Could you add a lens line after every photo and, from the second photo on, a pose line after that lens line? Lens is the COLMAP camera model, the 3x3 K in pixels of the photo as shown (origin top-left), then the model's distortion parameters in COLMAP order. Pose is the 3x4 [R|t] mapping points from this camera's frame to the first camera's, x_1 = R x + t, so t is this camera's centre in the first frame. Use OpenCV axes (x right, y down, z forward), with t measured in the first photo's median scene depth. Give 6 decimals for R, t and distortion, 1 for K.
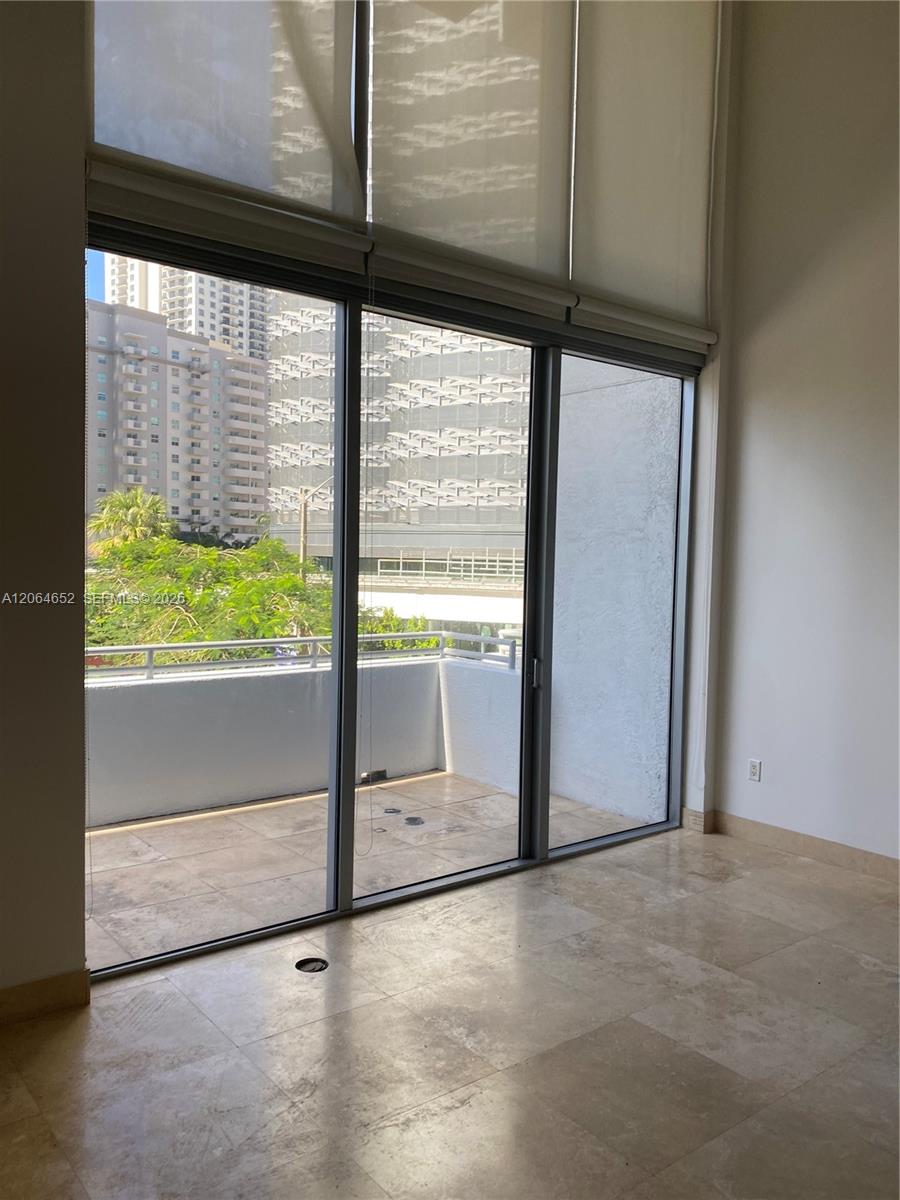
lens RADIAL K [[933.1, 0, 450.0], [0, 933.1, 600.0], [0, 0, 1]] dist [0.006420, -0.005734]
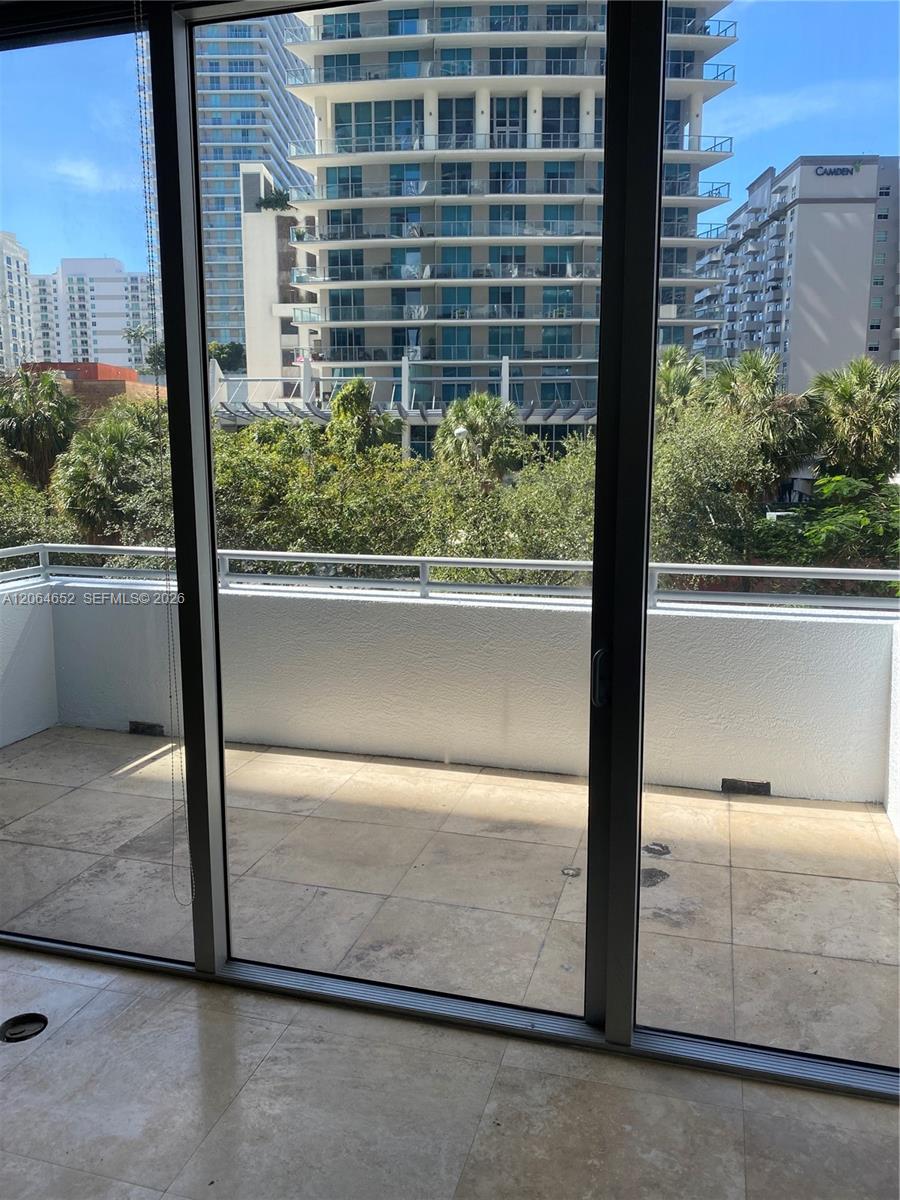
lens RADIAL K [[933.1, 0, 450.0], [0, 933.1, 600.0], [0, 0, 1]] dist [0.006420, -0.005734]
pose [[0.577669, 0.118843, -0.807573, 0.379548], [-0.026095, 0.991528, 0.127248, -0.019687], [0.815854, -0.052434, 0.575876, 0.576381]]
